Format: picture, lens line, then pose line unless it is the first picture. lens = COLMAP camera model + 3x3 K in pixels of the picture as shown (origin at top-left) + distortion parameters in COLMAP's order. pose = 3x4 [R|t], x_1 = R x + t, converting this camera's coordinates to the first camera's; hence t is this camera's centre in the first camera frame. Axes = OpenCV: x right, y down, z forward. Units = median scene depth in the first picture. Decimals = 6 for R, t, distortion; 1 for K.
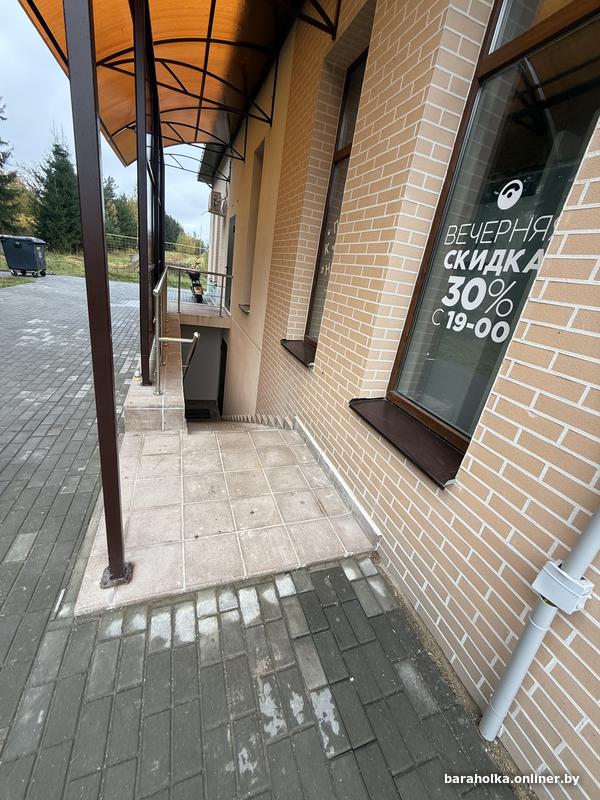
lens RADIAL K [[318.0, 0, 301.7], [0, 318.0, 399.6], [0, 0, 1]] dist [0.000226, -0.000483]
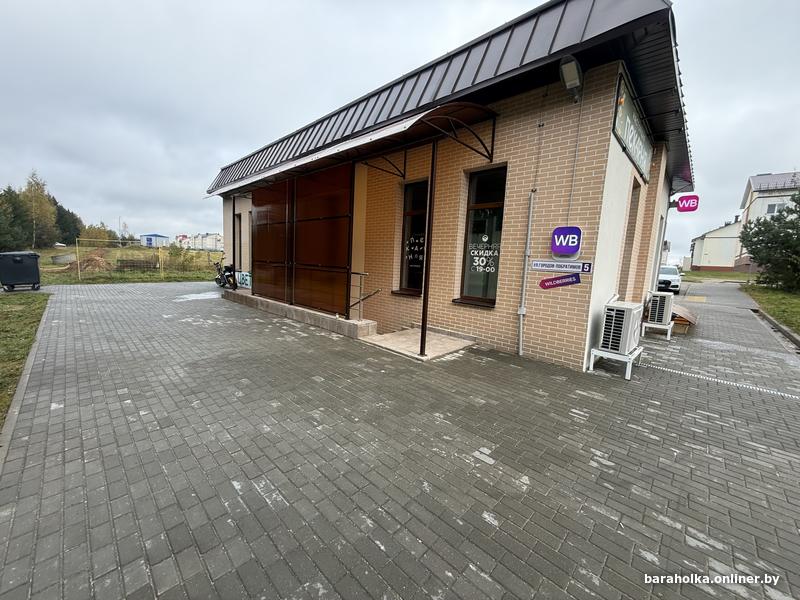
lens RADIAL K [[318.0, 0, 399.4], [0, 318.0, 299.5], [0, 0, 1]] dist [0.000226, -0.000483]
pose [[0.892708, -0.162024, 0.420500, -1.458430], [0.247251, 0.956236, -0.156457, 0.325573], [-0.376748, 0.243640, 0.893700, -1.376859]]
